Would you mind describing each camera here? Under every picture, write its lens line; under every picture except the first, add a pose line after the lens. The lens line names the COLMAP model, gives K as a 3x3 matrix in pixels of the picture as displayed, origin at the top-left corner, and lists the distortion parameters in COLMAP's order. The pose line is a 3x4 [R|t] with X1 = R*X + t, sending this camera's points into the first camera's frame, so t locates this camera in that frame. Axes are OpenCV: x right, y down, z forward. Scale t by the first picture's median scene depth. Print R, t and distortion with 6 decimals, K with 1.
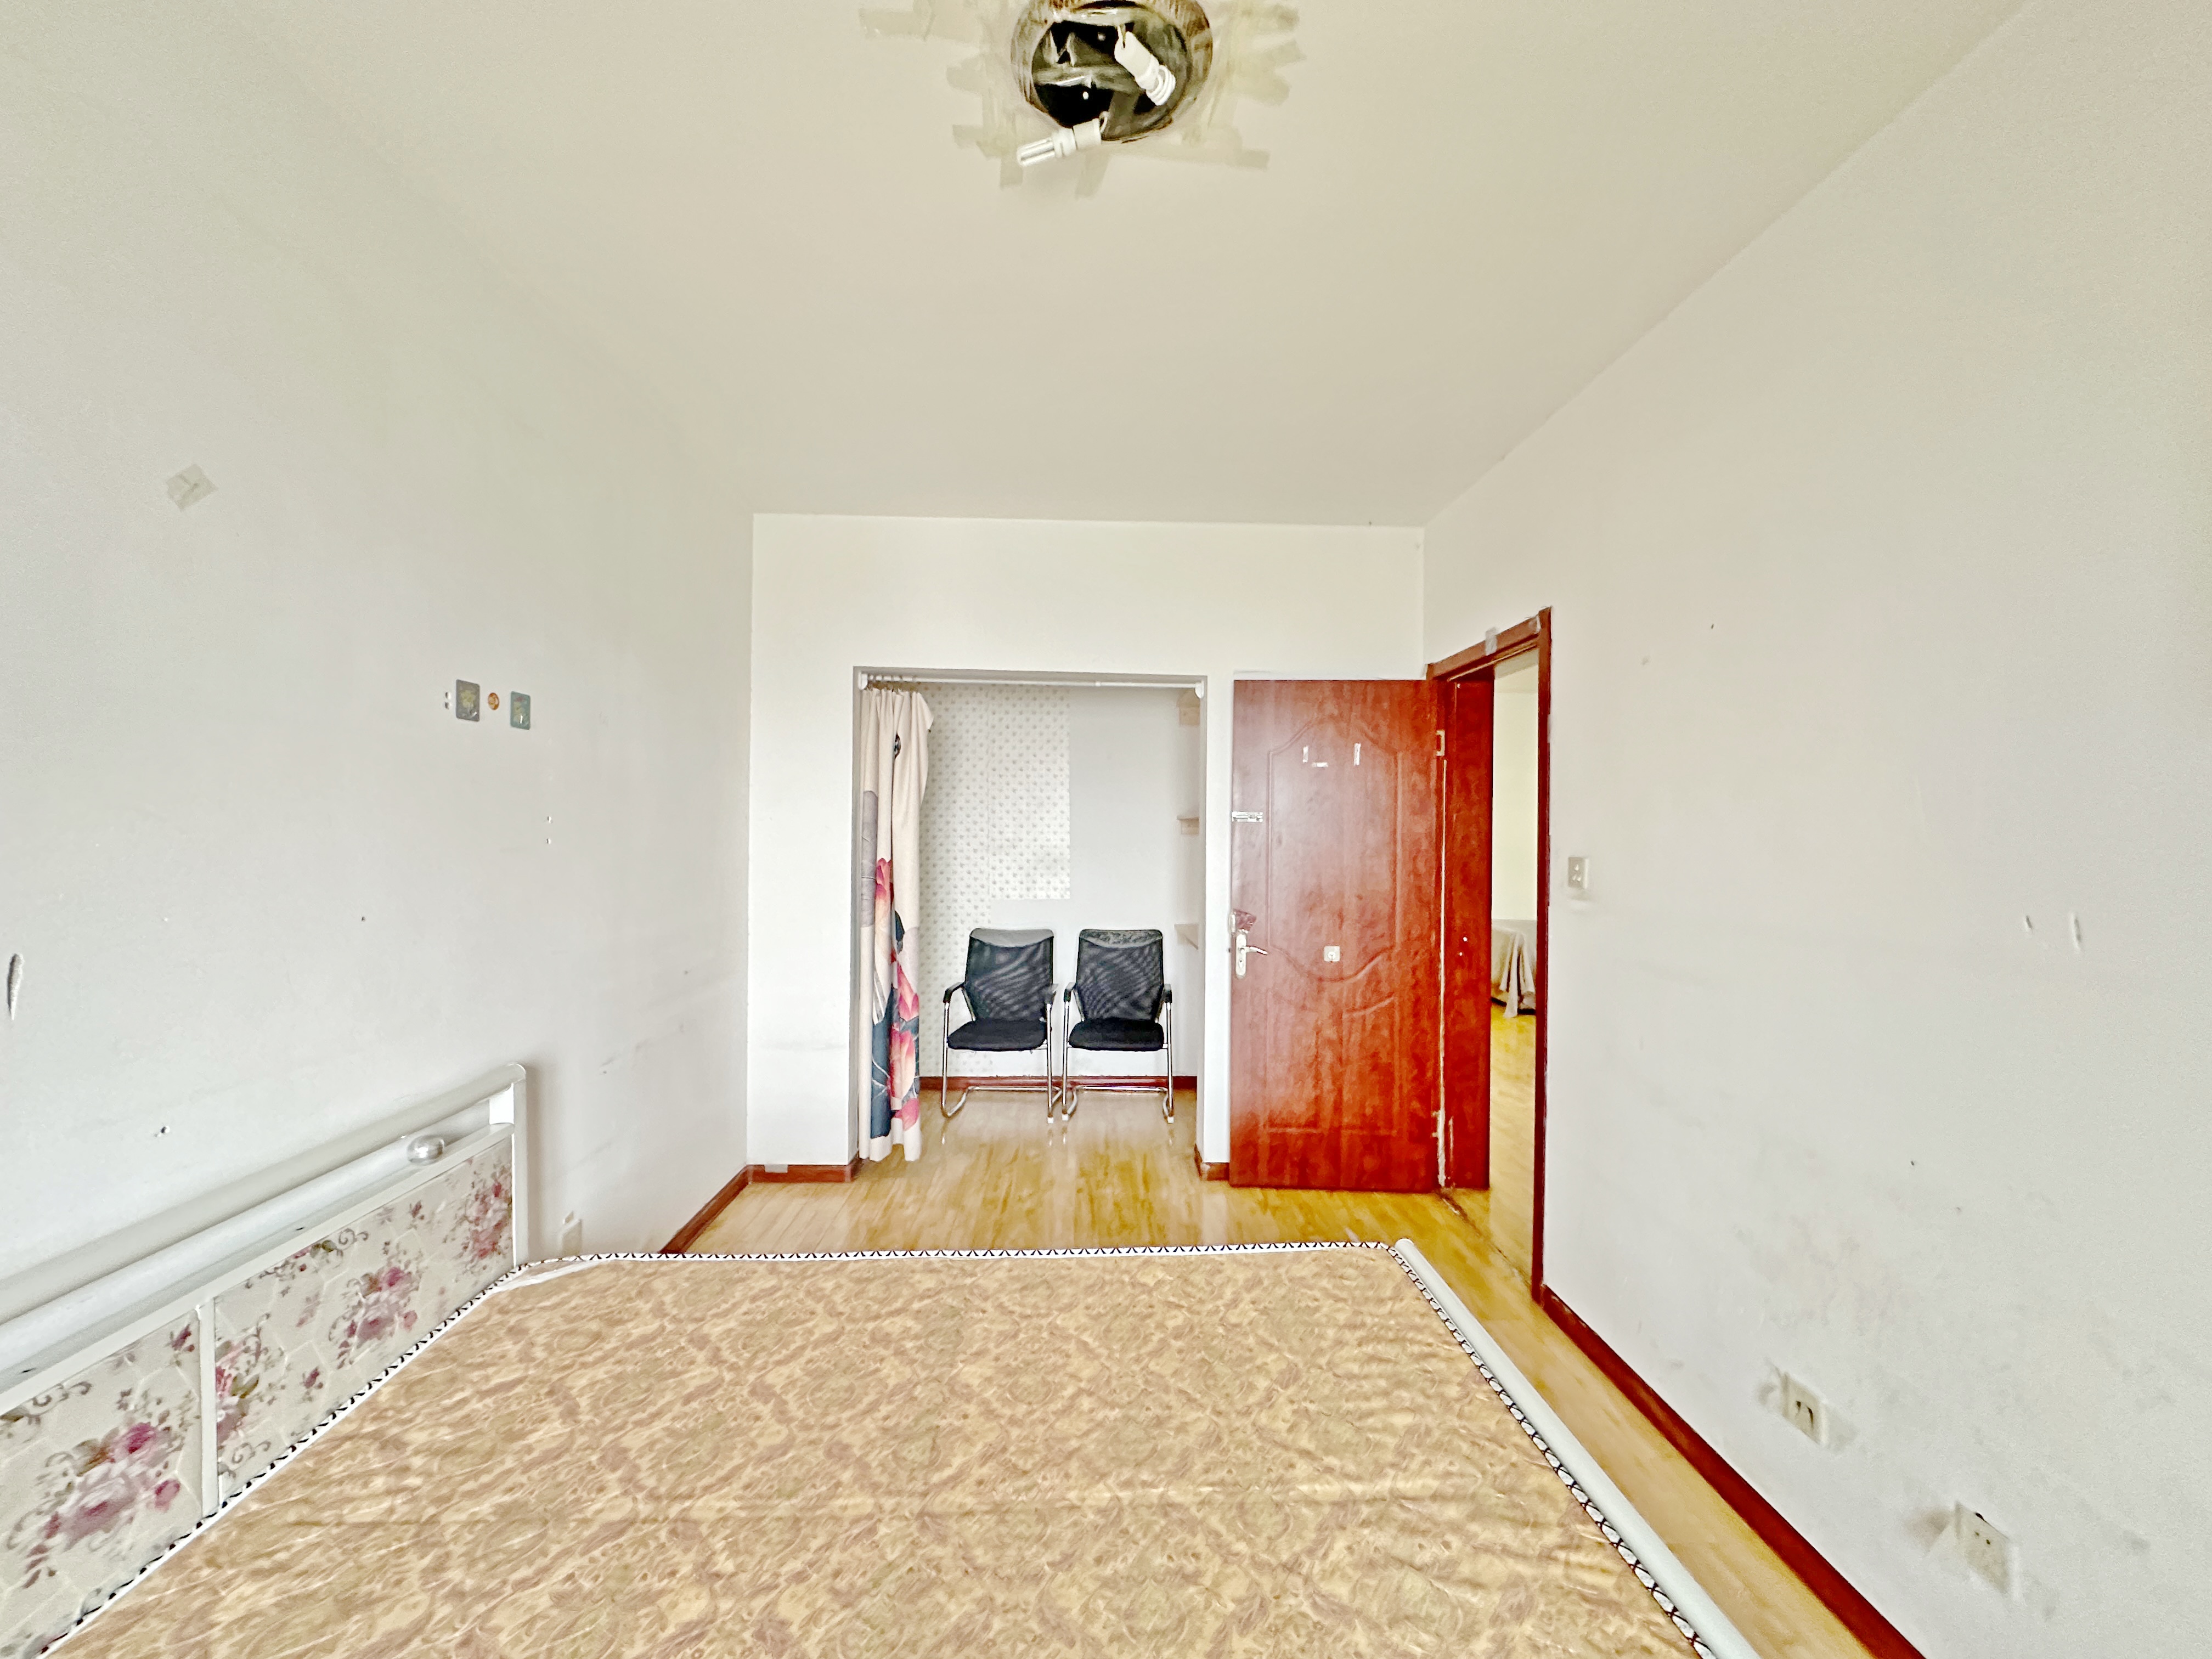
lens RADIAL K [[883.7, 0, 1110.8], [0, 883.7, 831.7], [0, 0, 1]] dist [0.001528, 0.000251]
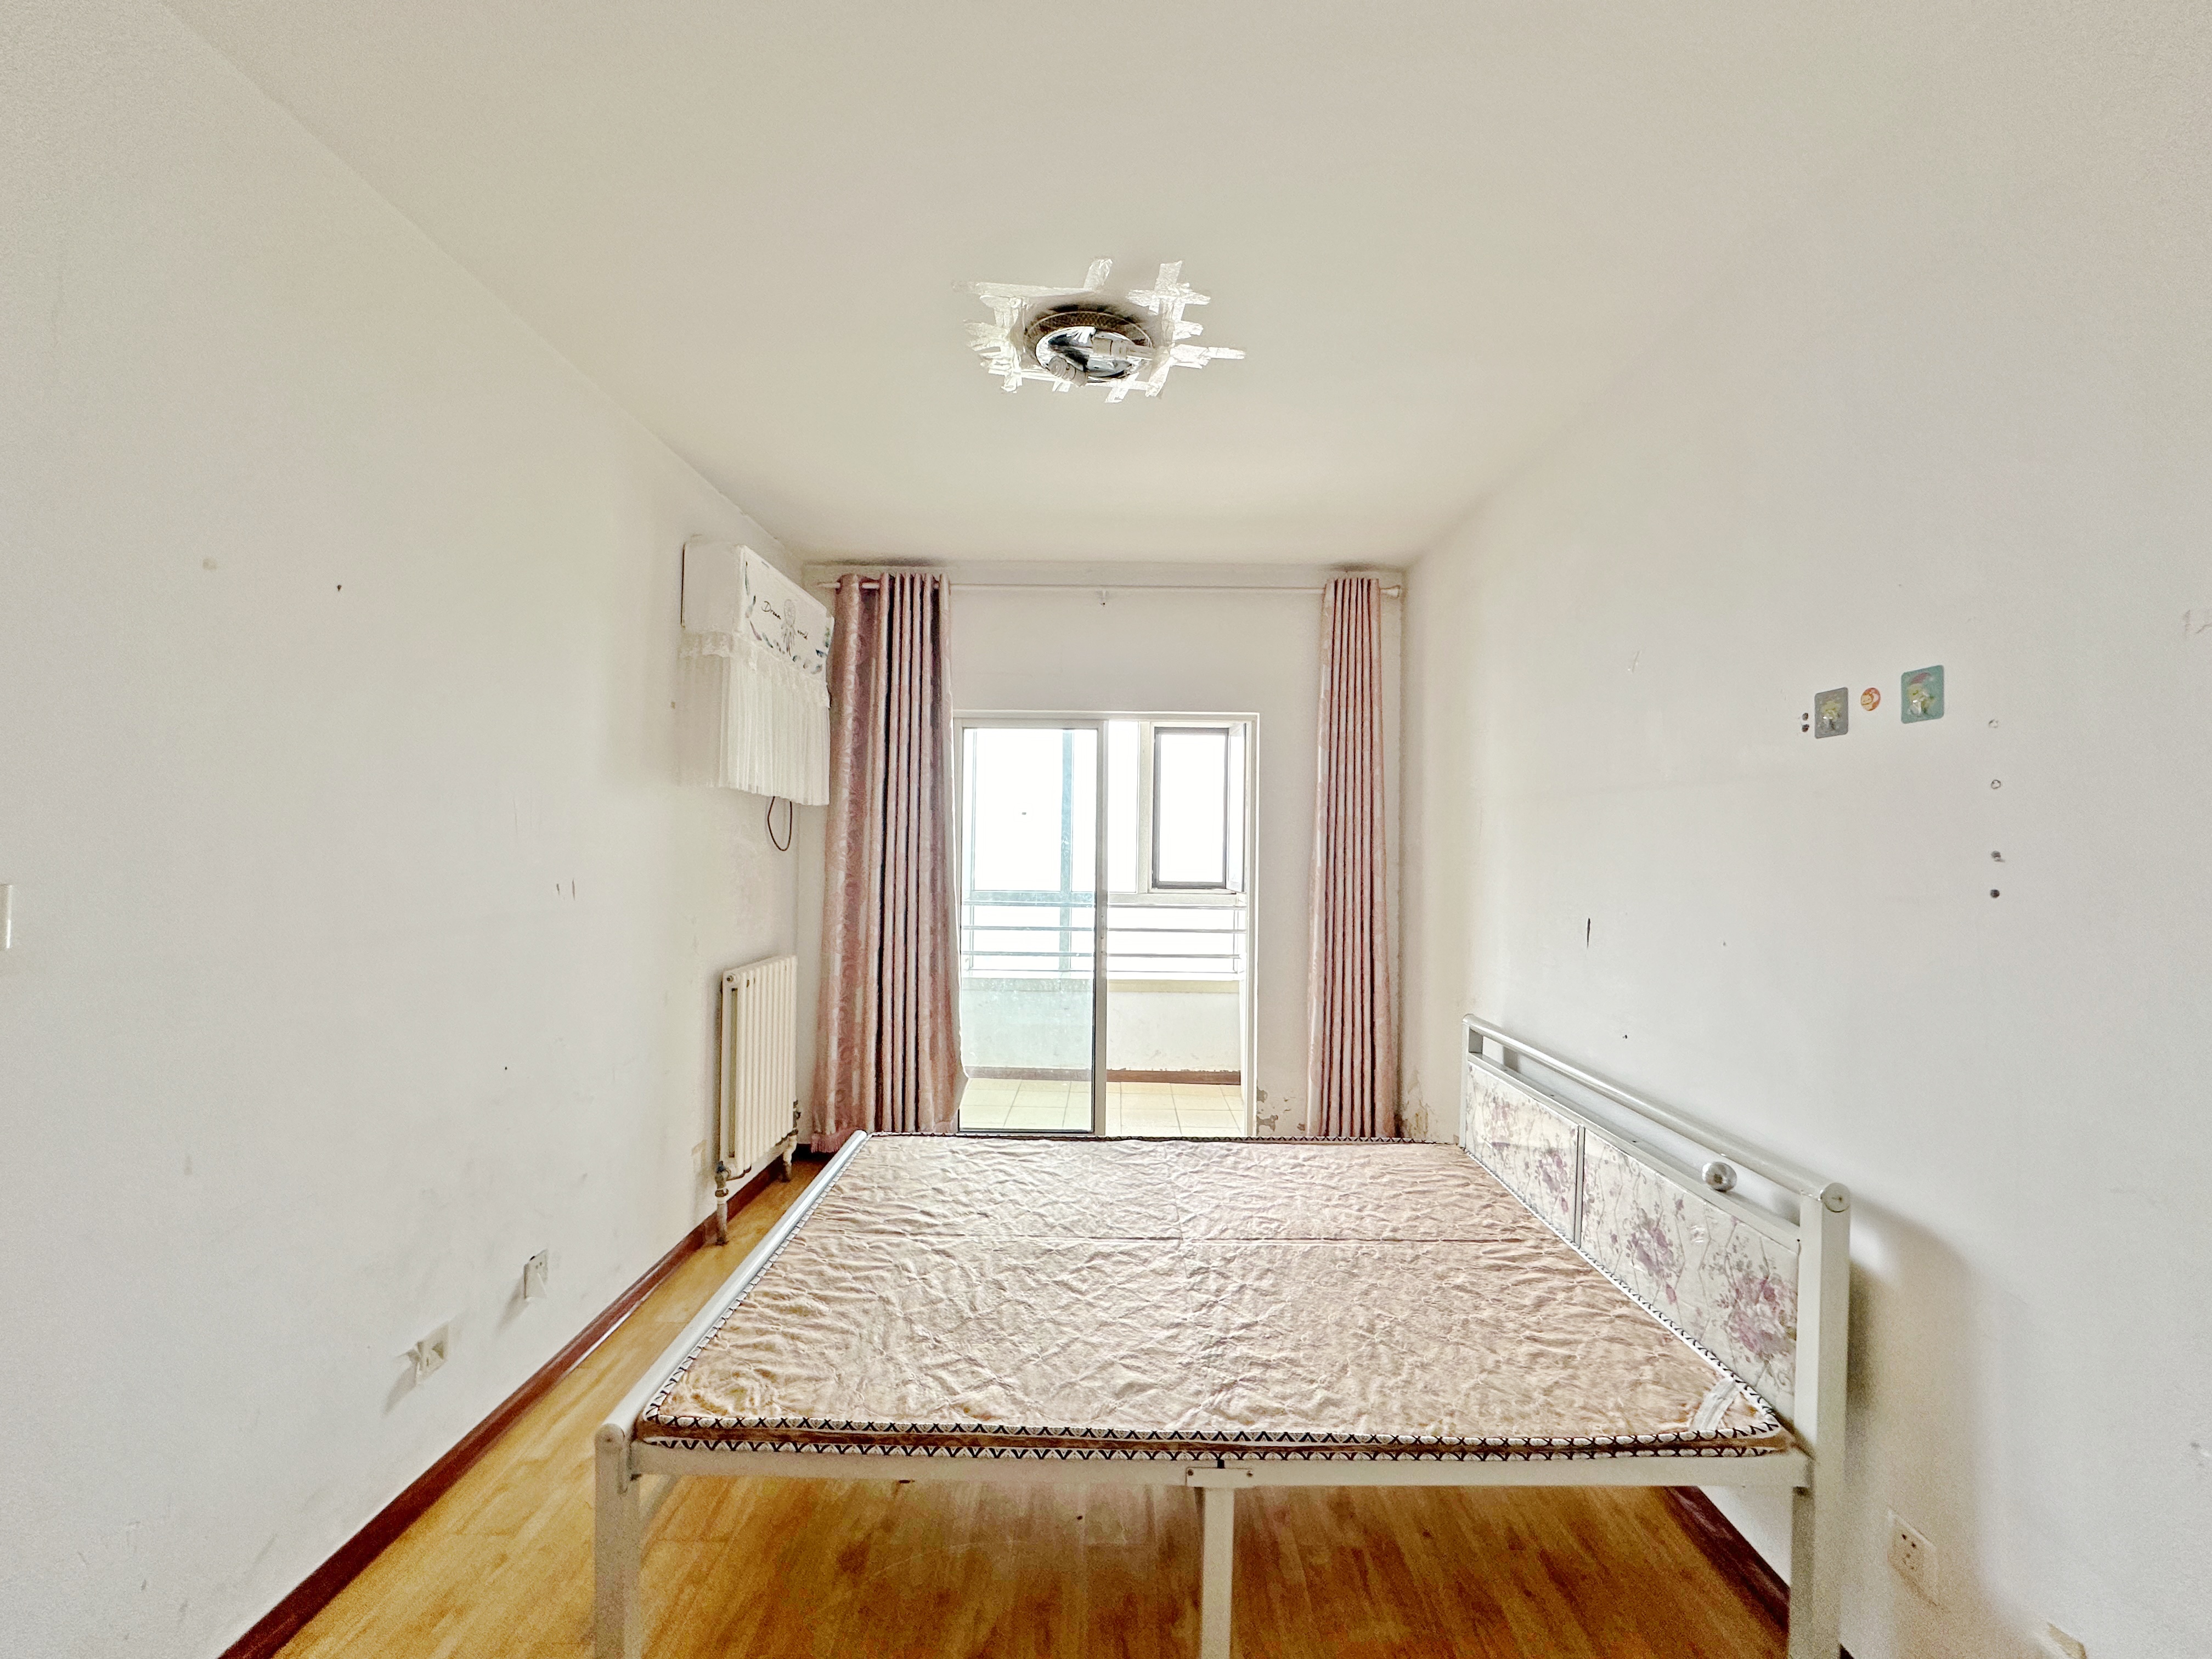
lens RADIAL K [[883.7, 0, 1105.0], [0, 883.7, 840.7], [0, 0, 1]] dist [0.001528, 0.000251]
pose [[-0.998346, -0.025529, 0.051504, -0.098423], [-0.025685, 0.999667, -0.002374, -0.009538], [-0.051426, -0.003693, -0.998670, 1.978517]]
